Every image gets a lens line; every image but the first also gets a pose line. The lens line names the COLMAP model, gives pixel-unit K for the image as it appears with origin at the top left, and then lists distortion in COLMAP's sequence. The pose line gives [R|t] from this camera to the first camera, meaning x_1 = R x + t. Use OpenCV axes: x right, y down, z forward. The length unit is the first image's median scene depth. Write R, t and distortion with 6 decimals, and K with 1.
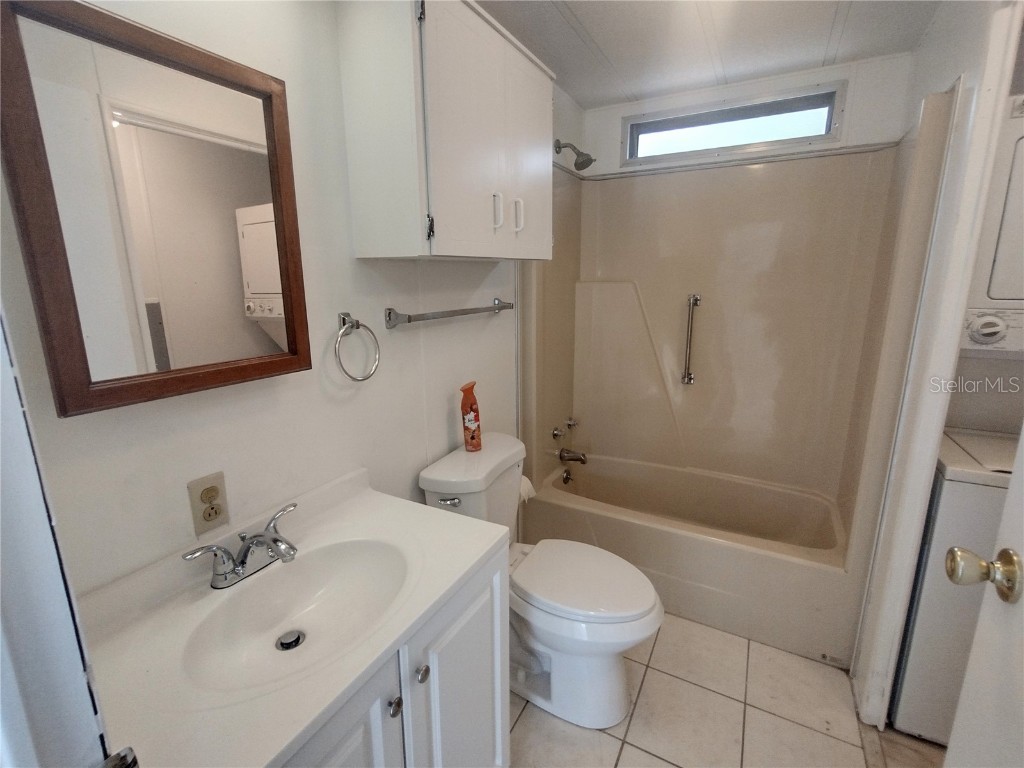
lens RADIAL K [[461.1, 0, 506.1], [0, 461.1, 381.5], [0, 0, 1]] dist [-0.005282, -0.000868]
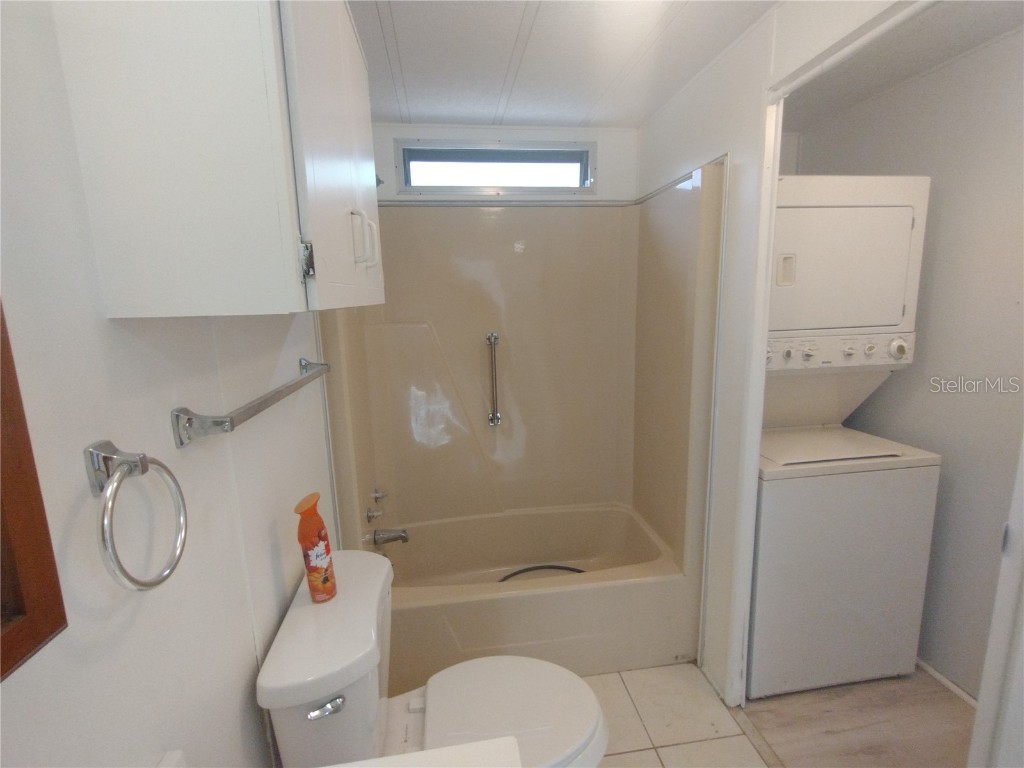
lens RADIAL K [[461.1, 0, 506.1], [0, 461.1, 381.5], [0, 0, 1]] dist [-0.005282, -0.000868]
pose [[0.803850, -0.115889, 0.583434, -0.211535], [0.151631, 0.988357, -0.012595, -0.105370], [-0.575181, 0.098591, 0.812063, 0.305708]]
